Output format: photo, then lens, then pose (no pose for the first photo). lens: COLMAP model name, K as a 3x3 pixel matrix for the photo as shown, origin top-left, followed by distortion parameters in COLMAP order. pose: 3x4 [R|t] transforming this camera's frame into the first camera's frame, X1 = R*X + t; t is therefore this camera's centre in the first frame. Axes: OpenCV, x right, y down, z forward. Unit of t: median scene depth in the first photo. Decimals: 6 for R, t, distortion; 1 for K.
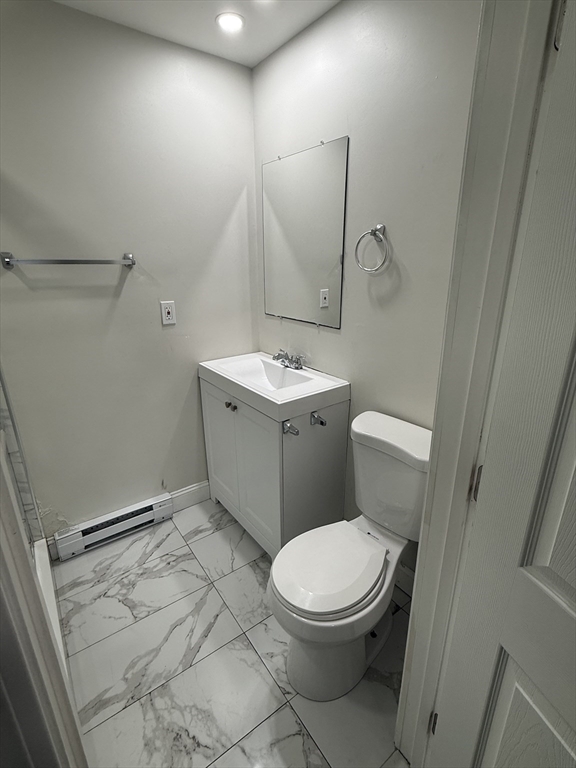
lens RADIAL K [[367.9, 0, 290.8], [0, 367.9, 381.2], [0, 0, 1]] dist [-0.000959, -0.000768]
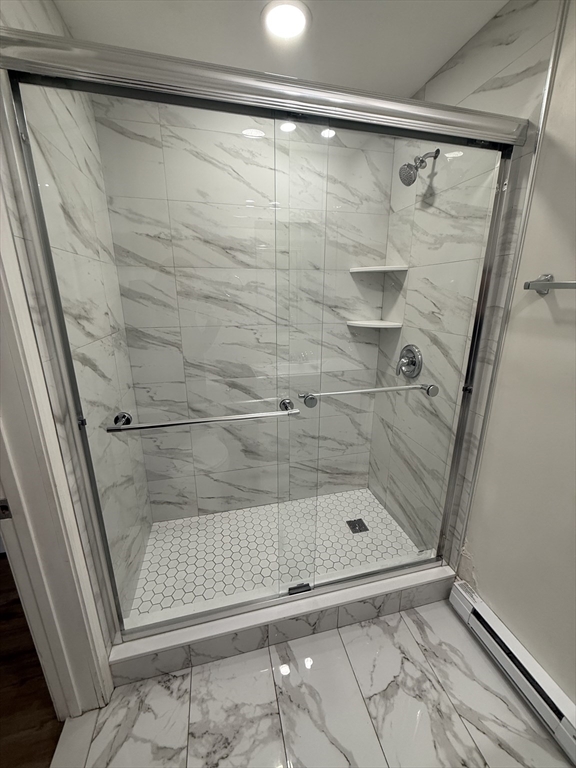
lens RADIAL K [[304.2, 0, 287.1], [0, 304.2, 381.8], [0, 0, 1]] dist [-0.000364, -0.000059]
pose [[-0.387623, 0.258004, -0.884976, 0.083086], [-0.290933, 0.876725, 0.383029, -0.206206], [0.874704, 0.405939, -0.264776, 0.685999]]
